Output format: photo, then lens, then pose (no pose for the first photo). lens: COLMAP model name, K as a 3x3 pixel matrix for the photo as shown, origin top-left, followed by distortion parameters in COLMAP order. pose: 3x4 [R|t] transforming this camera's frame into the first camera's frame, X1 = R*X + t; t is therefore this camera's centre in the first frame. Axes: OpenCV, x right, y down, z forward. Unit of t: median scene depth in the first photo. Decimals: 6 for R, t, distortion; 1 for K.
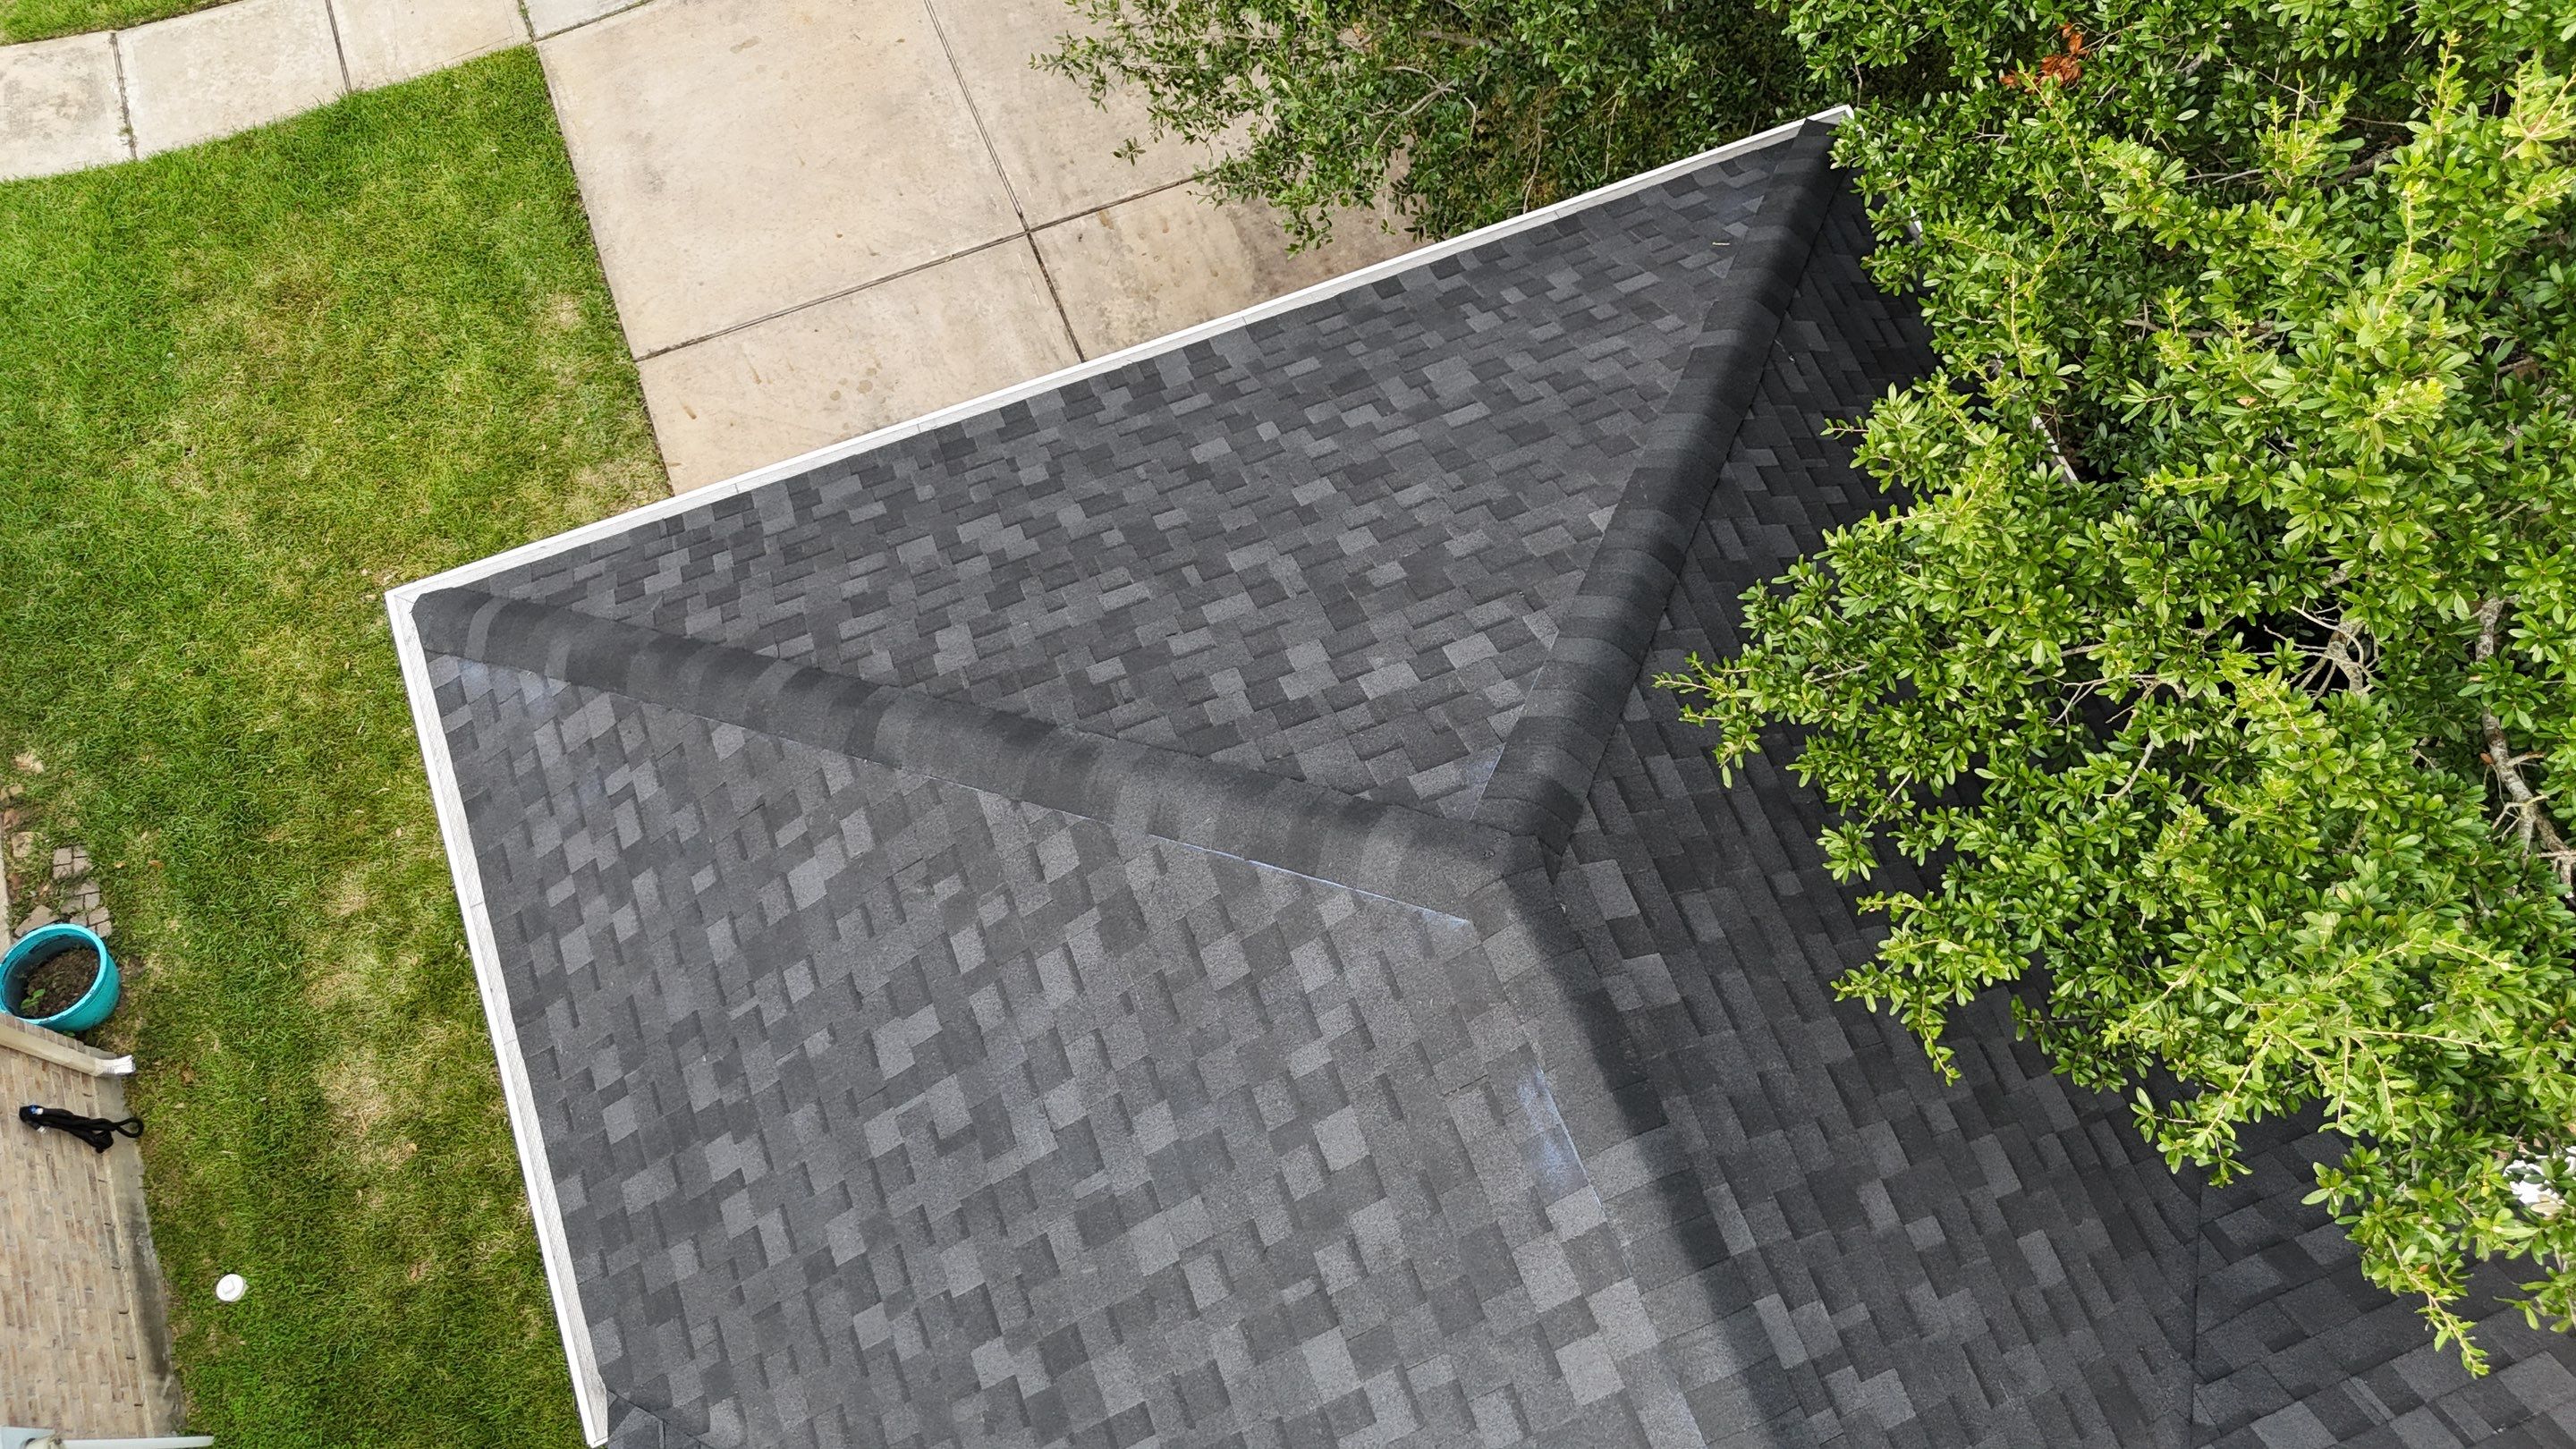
lens RADIAL K [[1893.1, 0, 1294.3], [0, 1893.1, 733.5], [0, 0, 1]] dist [0.074893, -0.076591]
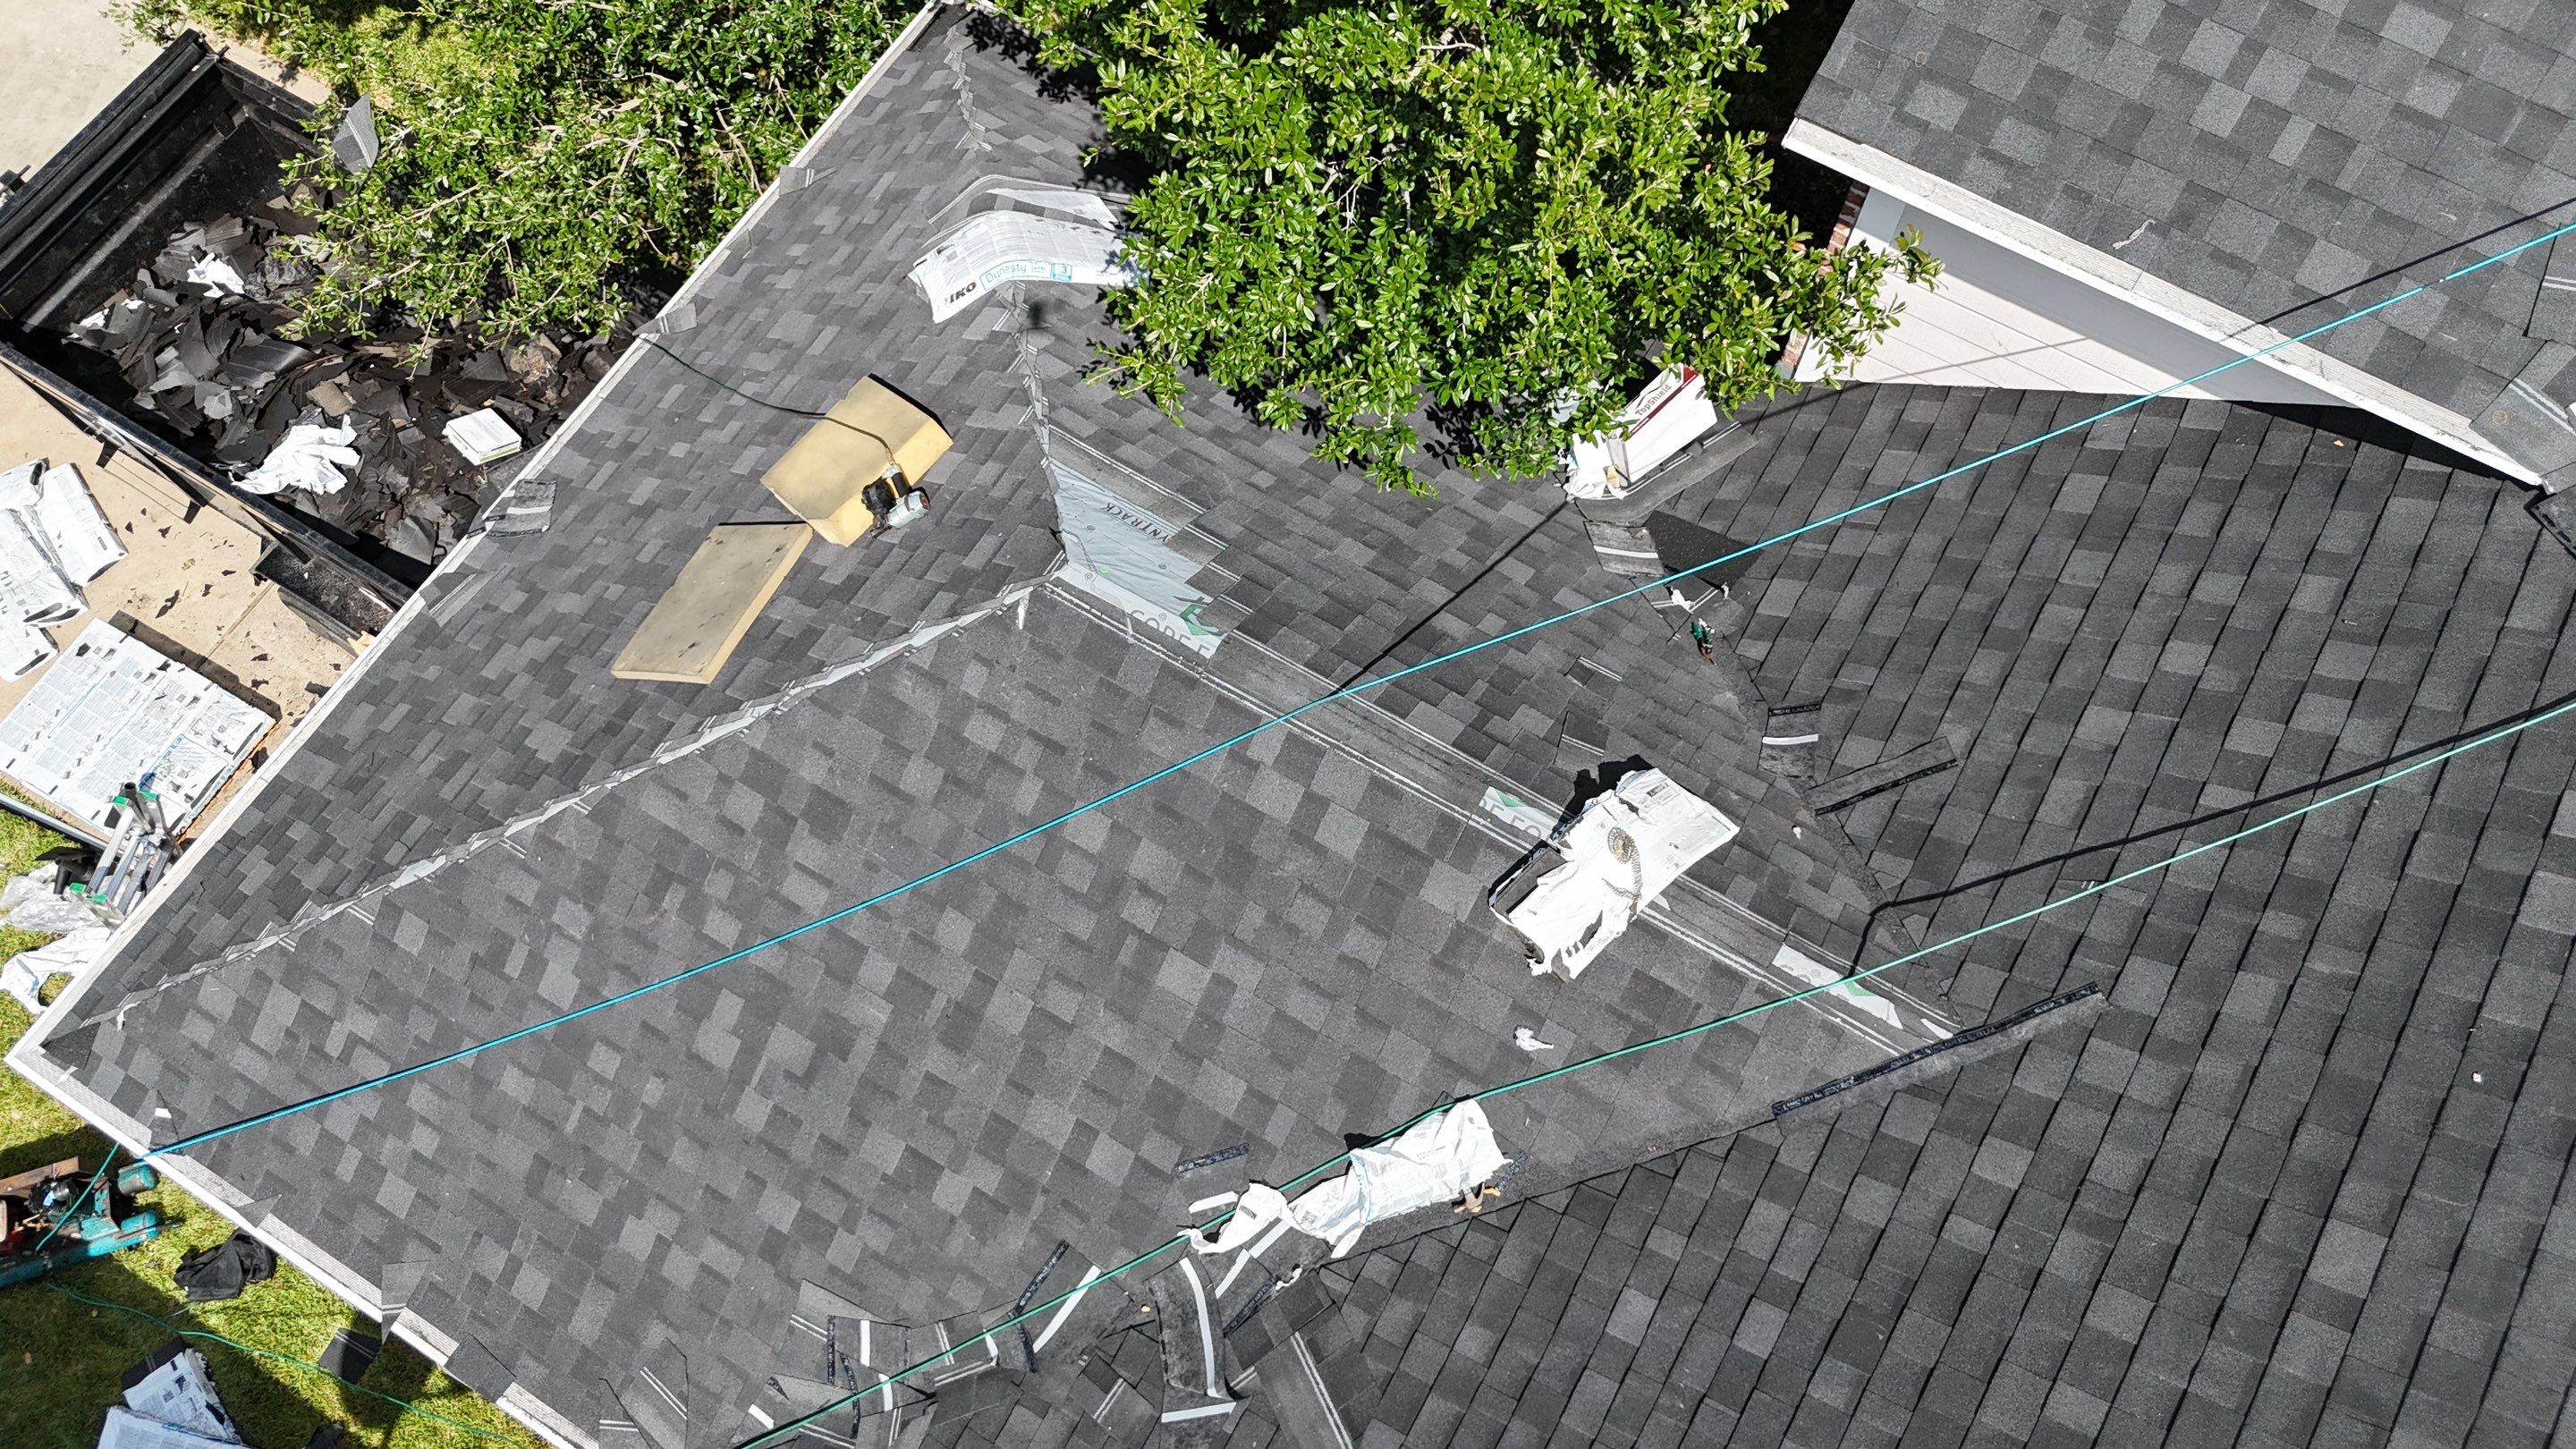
lens RADIAL K [[1893.1, 0, 1294.3], [0, 1893.1, 720.9], [0, 0, 1]] dist [0.074893, -0.076591]
pose [[0.791054, -0.563495, 0.238131, -0.096252], [0.571165, 0.819739, 0.042397, 0.146879], [-0.219096, 0.102474, 0.970307, -0.169980]]
